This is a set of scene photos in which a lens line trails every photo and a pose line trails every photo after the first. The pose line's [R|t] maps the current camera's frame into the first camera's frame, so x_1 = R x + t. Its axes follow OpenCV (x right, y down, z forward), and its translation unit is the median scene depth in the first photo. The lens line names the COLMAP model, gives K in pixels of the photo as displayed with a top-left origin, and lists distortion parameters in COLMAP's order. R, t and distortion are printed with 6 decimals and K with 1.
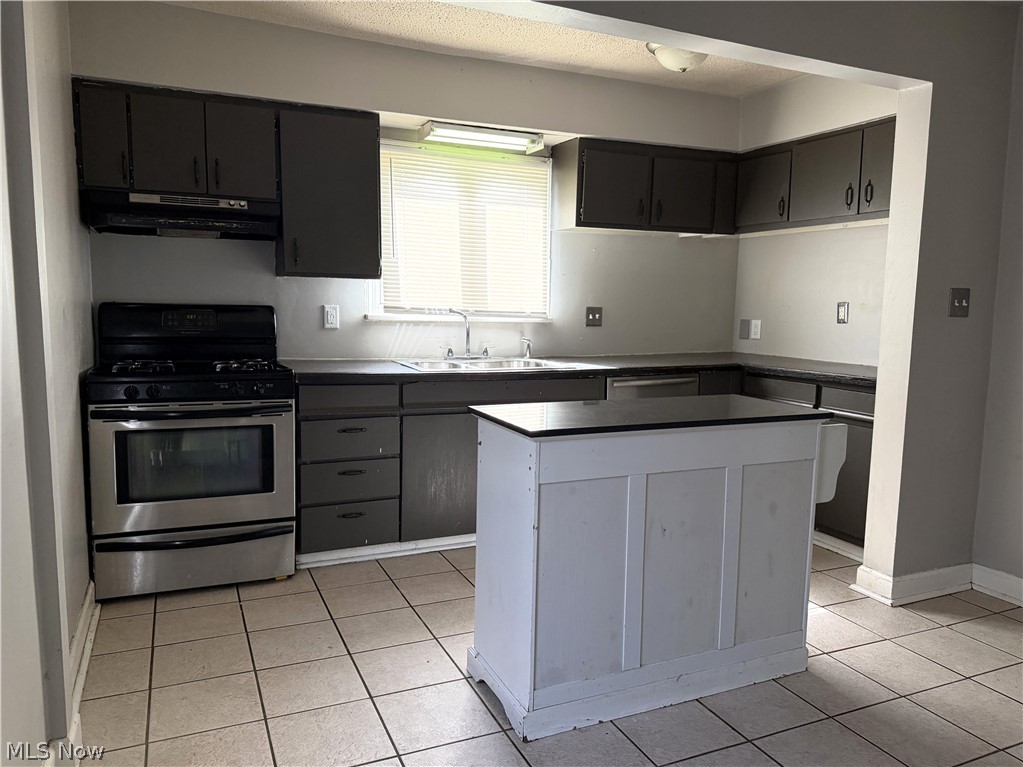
lens RADIAL K [[733.7, 0, 511.5], [0, 733.7, 383.5], [0, 0, 1]] dist [0.054522, -0.085763]
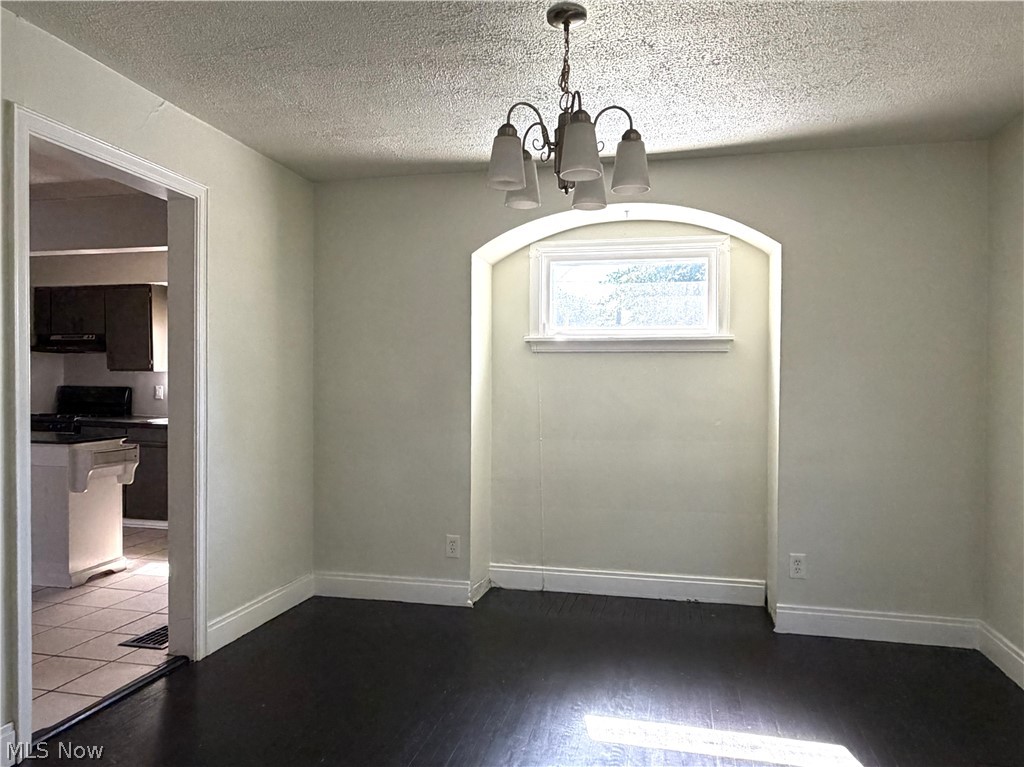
lens RADIAL K [[707.3, 0, 512.0], [0, 707.3, 383.5], [0, 0, 1]] dist [0.002059, 0.000534]
pose [[0.798884, -0.018700, -0.601194, 1.644891], [-0.058901, 0.992281, -0.109133, 0.029706], [0.598594, 0.122596, 0.791616, 0.148054]]
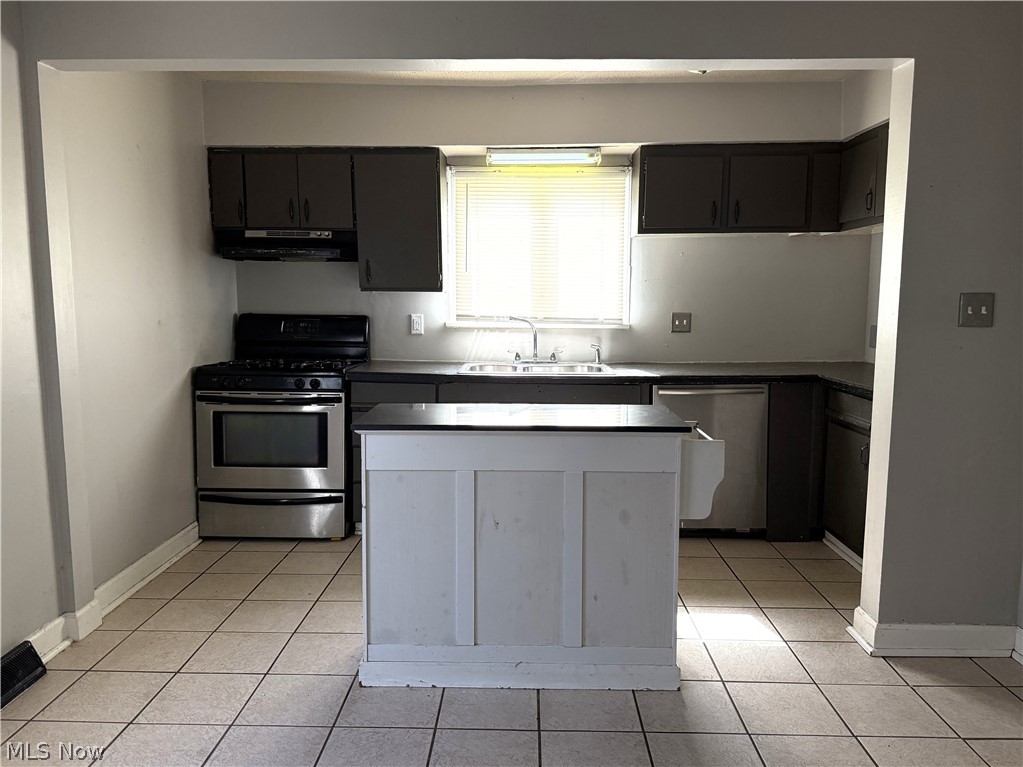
lens RADIAL K [[744.9, 0, 510.3], [0, 744.9, 379.2], [0, 0, 1]] dist [0.072936, -0.107069]
pose [[0.904224, 0.032447, -0.425824, 0.428011], [-0.035163, 0.999380, 0.001484, -0.011439], [0.425609, 0.013631, 0.904805, -0.000099]]
